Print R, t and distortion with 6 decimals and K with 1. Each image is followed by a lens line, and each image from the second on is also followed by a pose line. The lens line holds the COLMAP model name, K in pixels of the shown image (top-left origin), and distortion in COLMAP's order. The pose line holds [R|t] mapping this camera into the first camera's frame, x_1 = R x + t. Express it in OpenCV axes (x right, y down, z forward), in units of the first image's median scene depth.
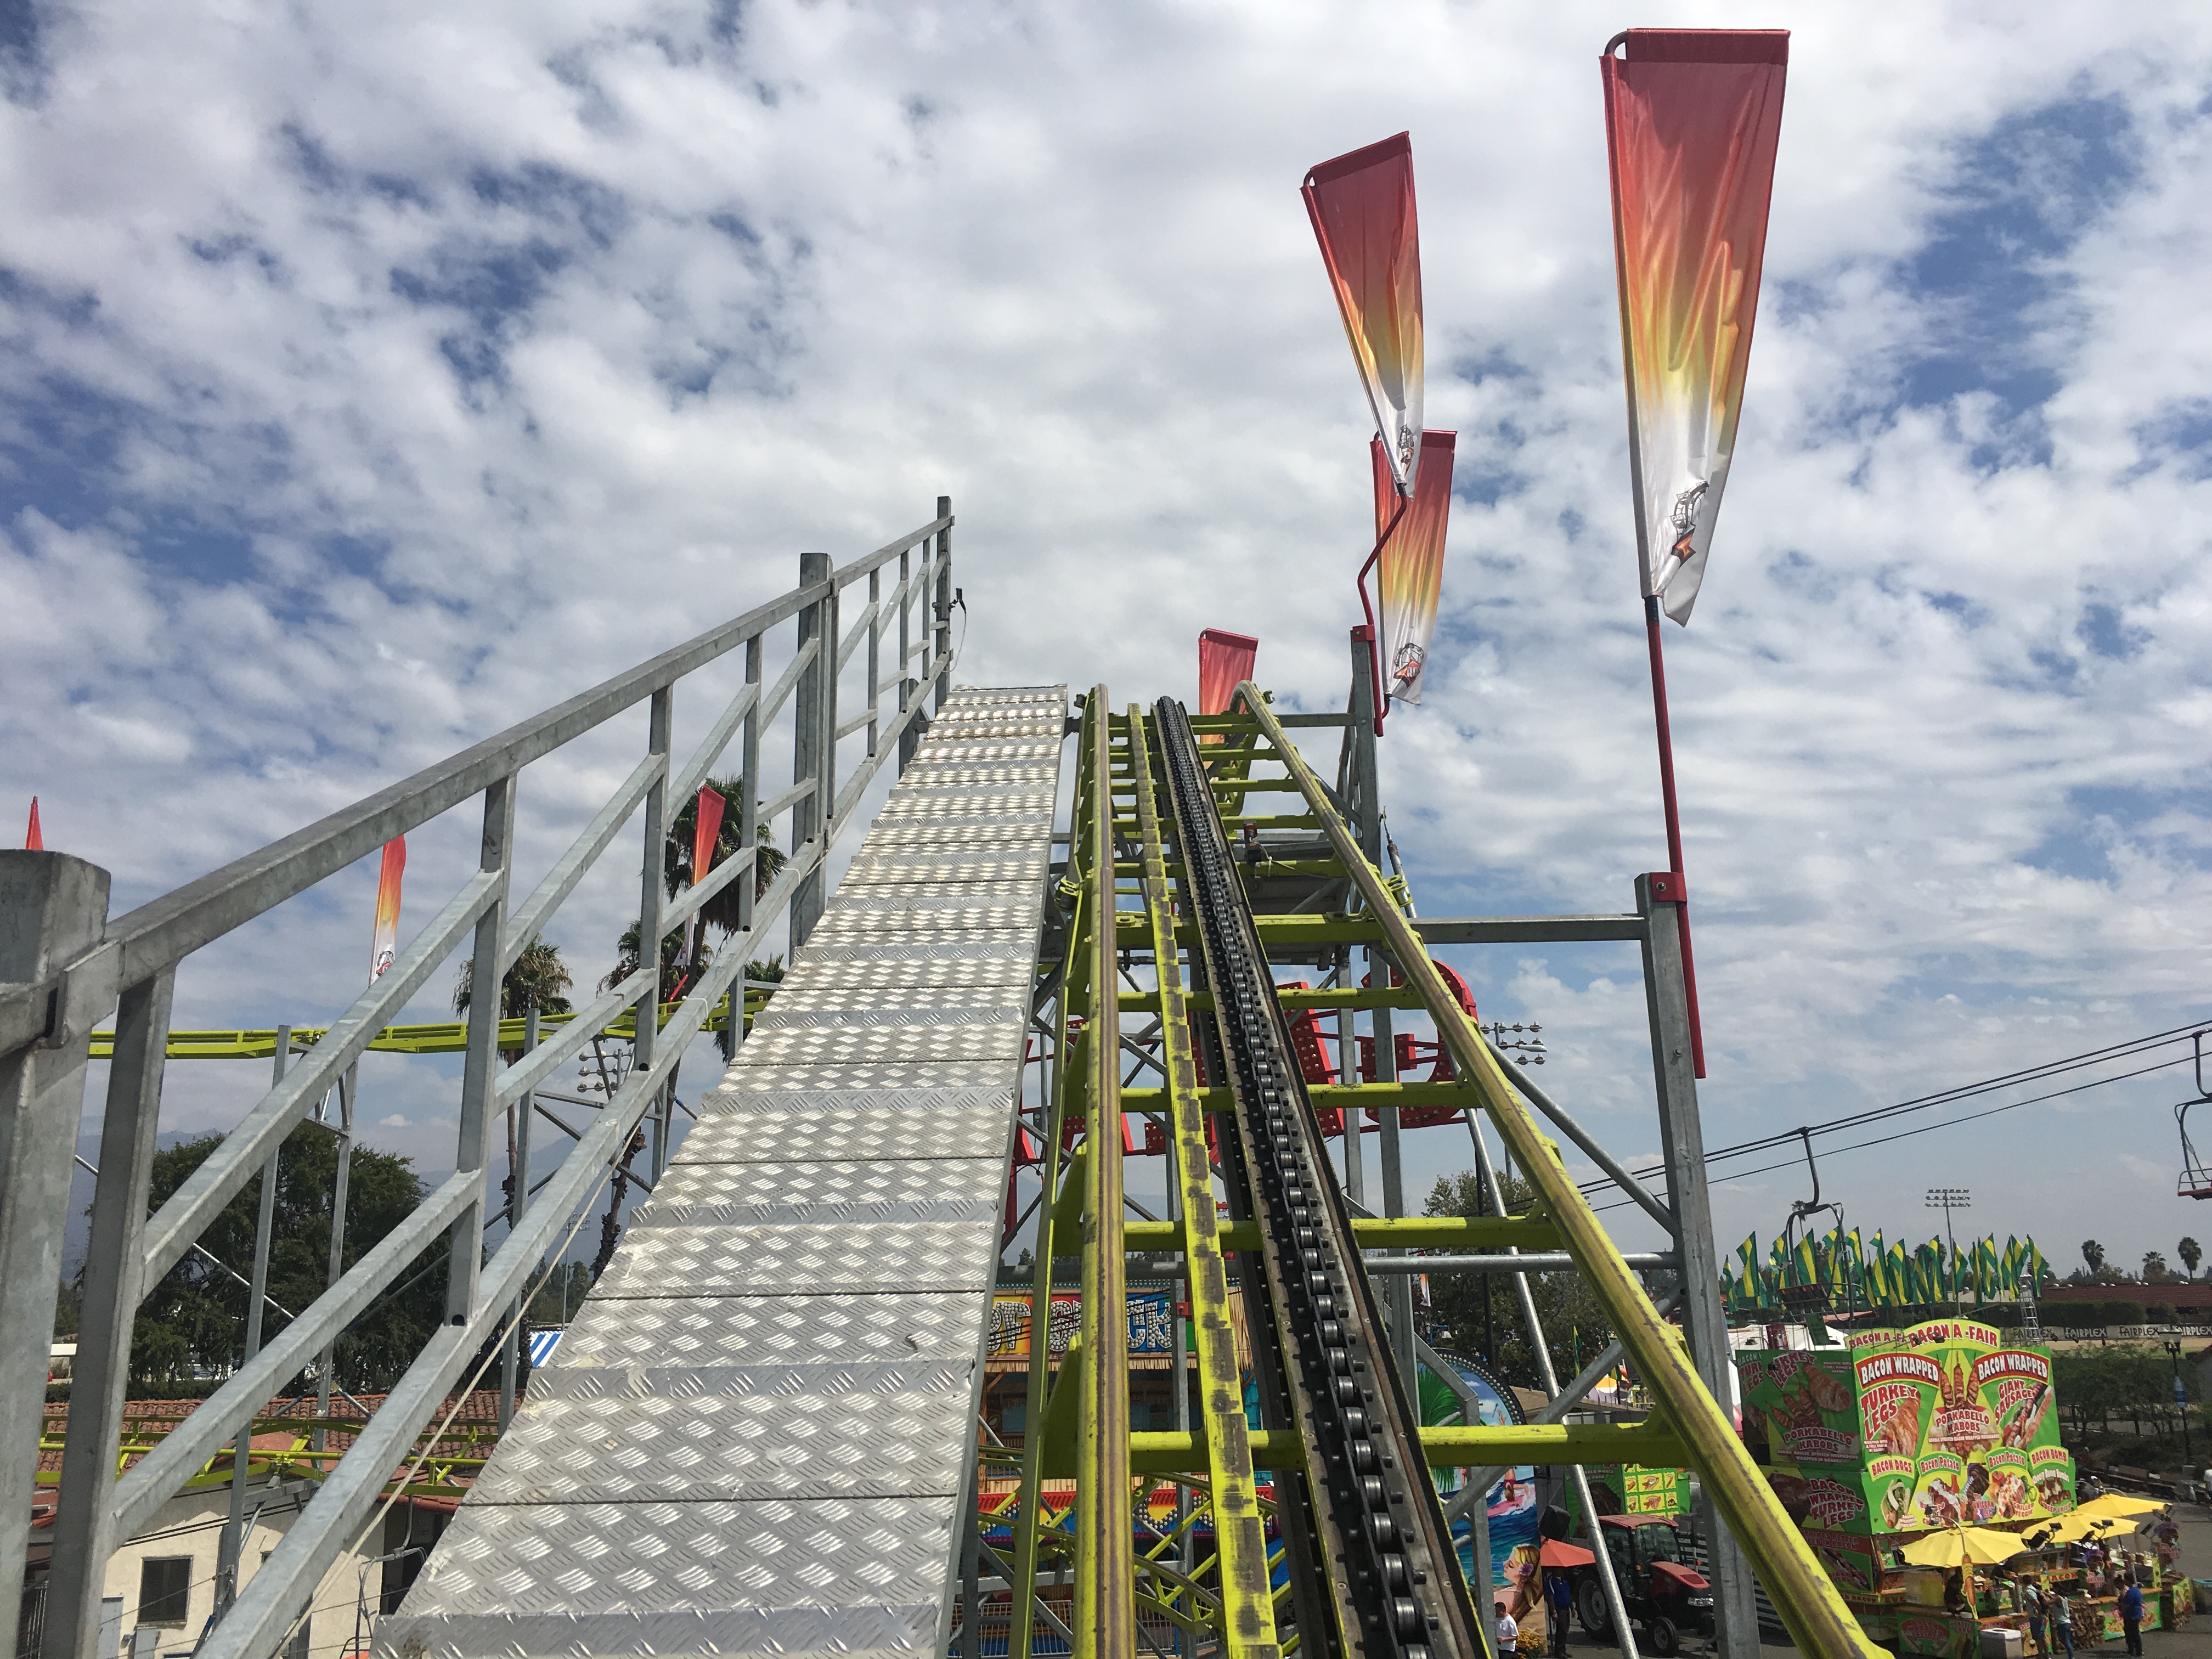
lens RADIAL K [[1908.7, 0, 1110.9], [0, 1908.7, 821.7], [0, 0, 1]] dist [0.100698, -0.148827]
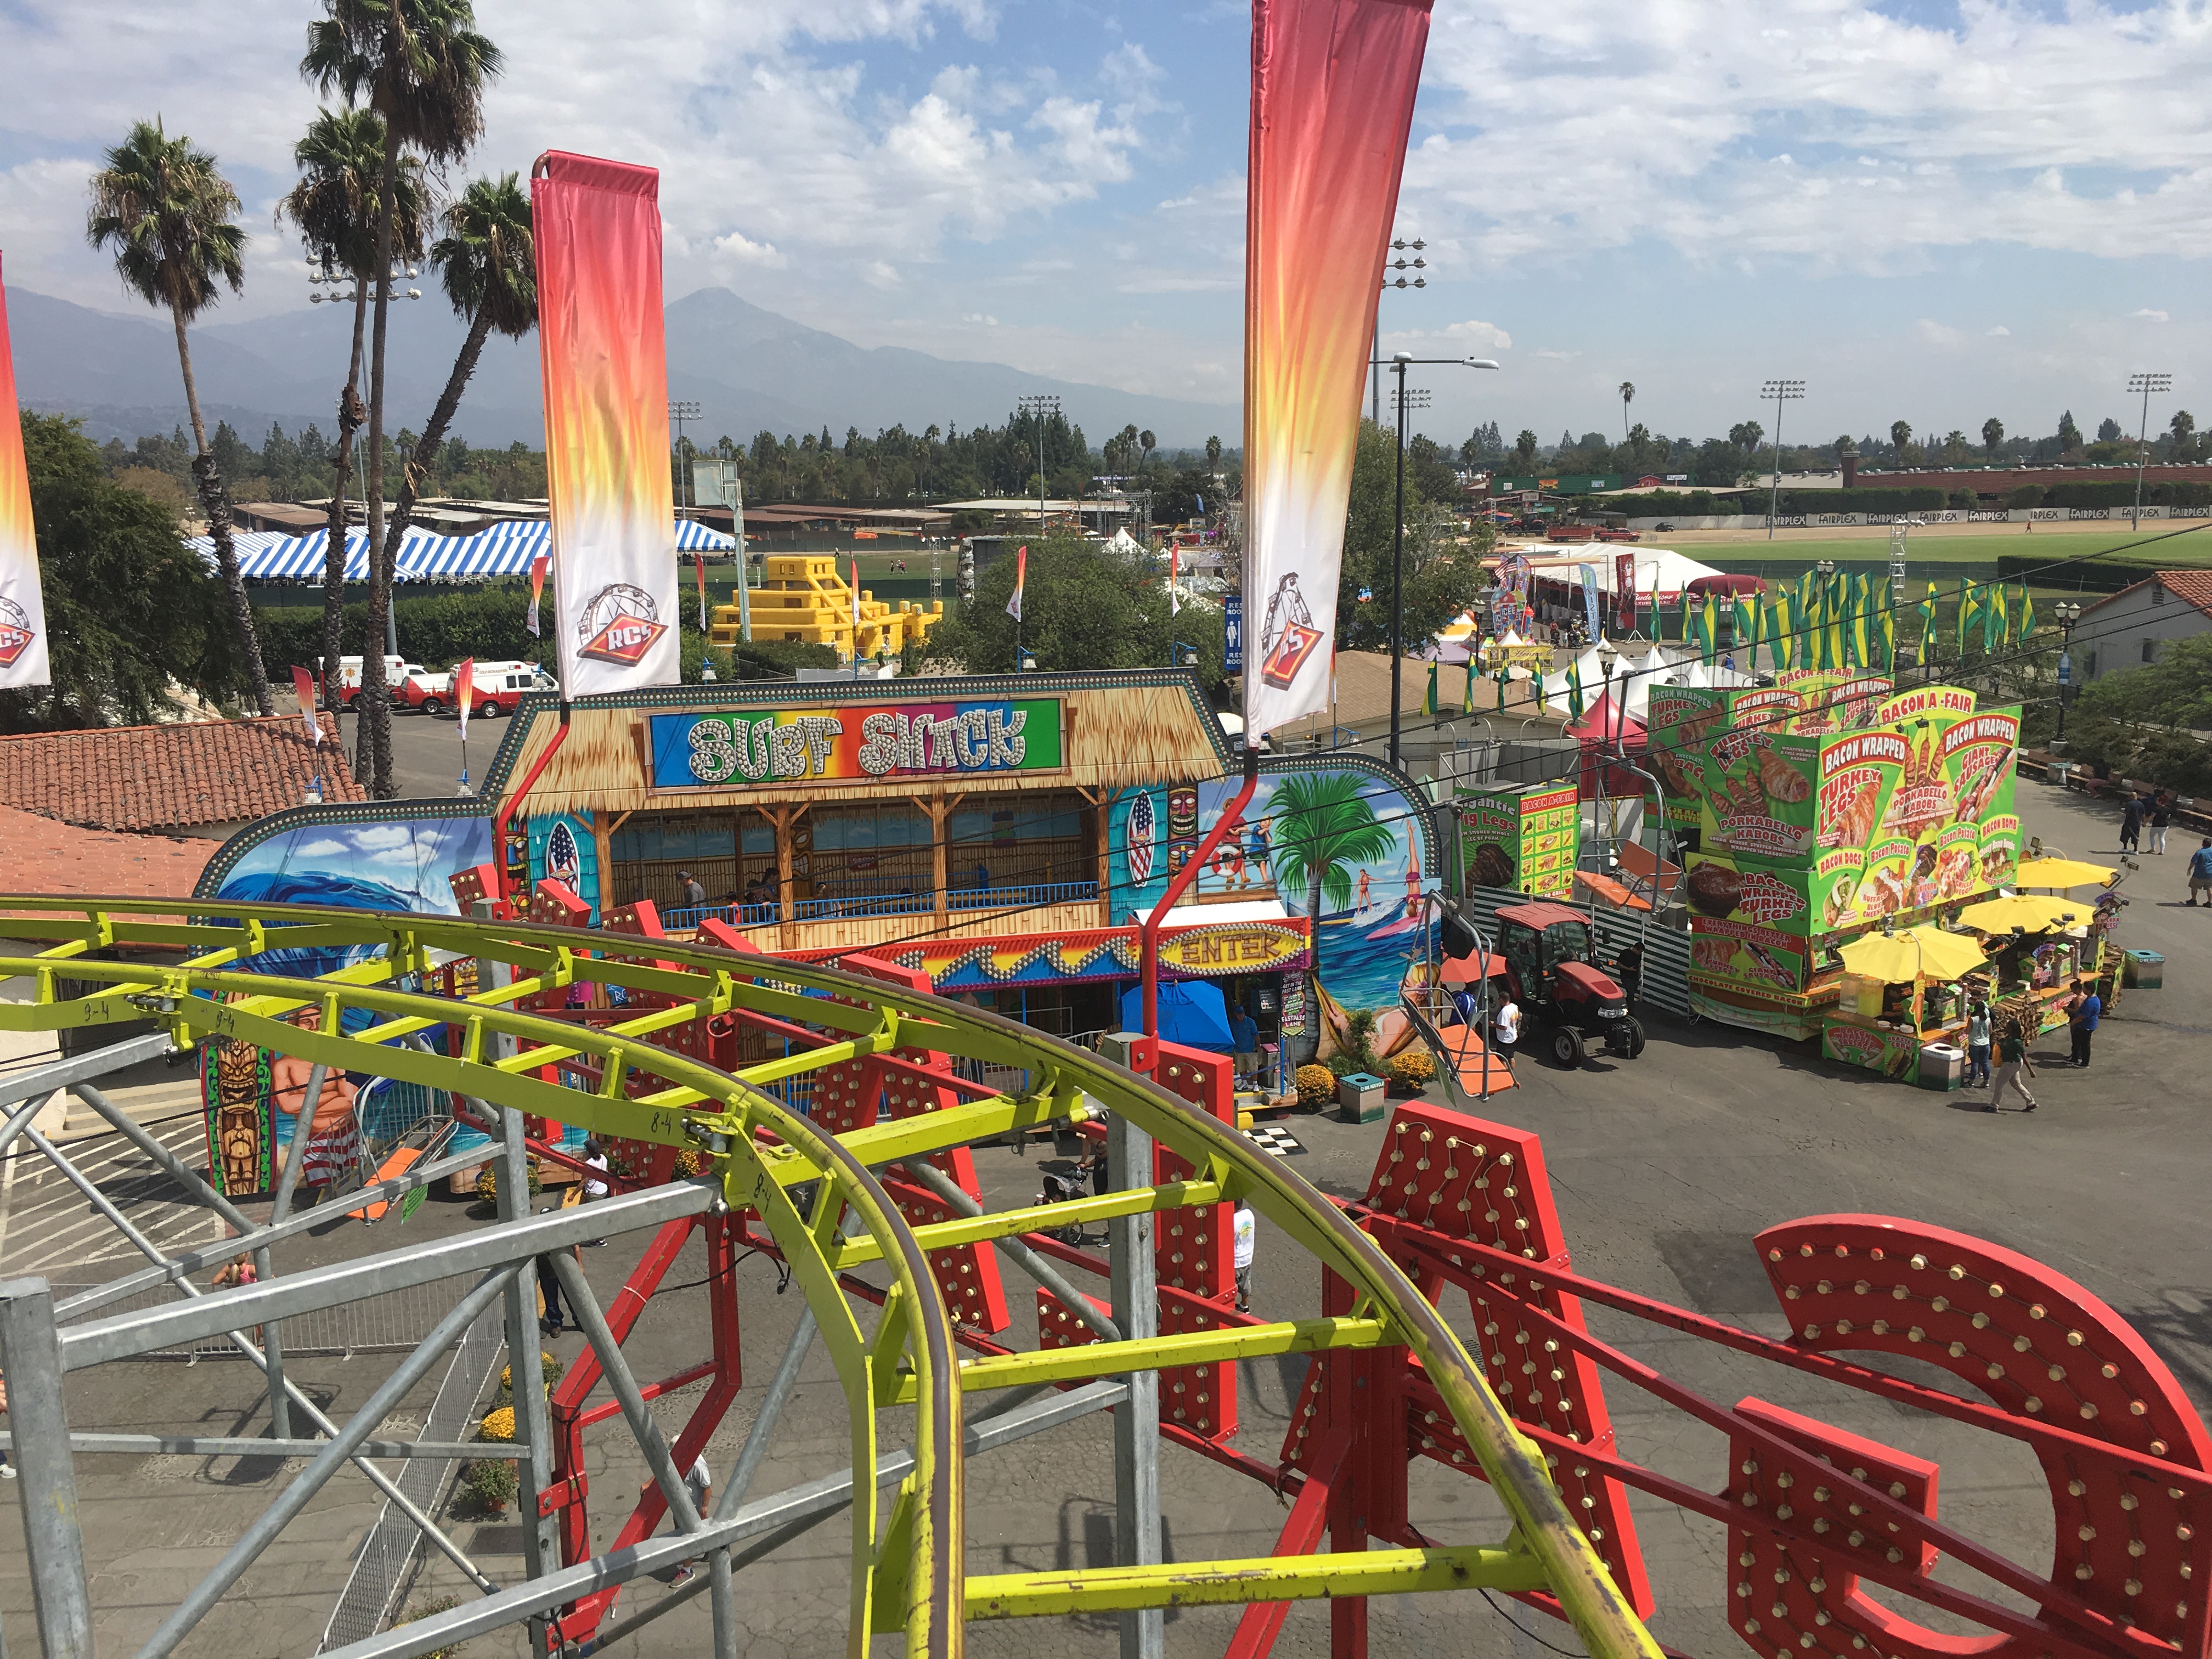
lens RADIAL K [[1908.7, 0, 1110.9], [0, 1908.7, 821.7], [0, 0, 1]] dist [0.100698, -0.148827]
pose [[0.996275, -0.012420, 0.085328, 0.000714], [-0.023977, 0.910644, 0.412496, -0.033809], [-0.082827, -0.413005, 0.906954, 0.240019]]
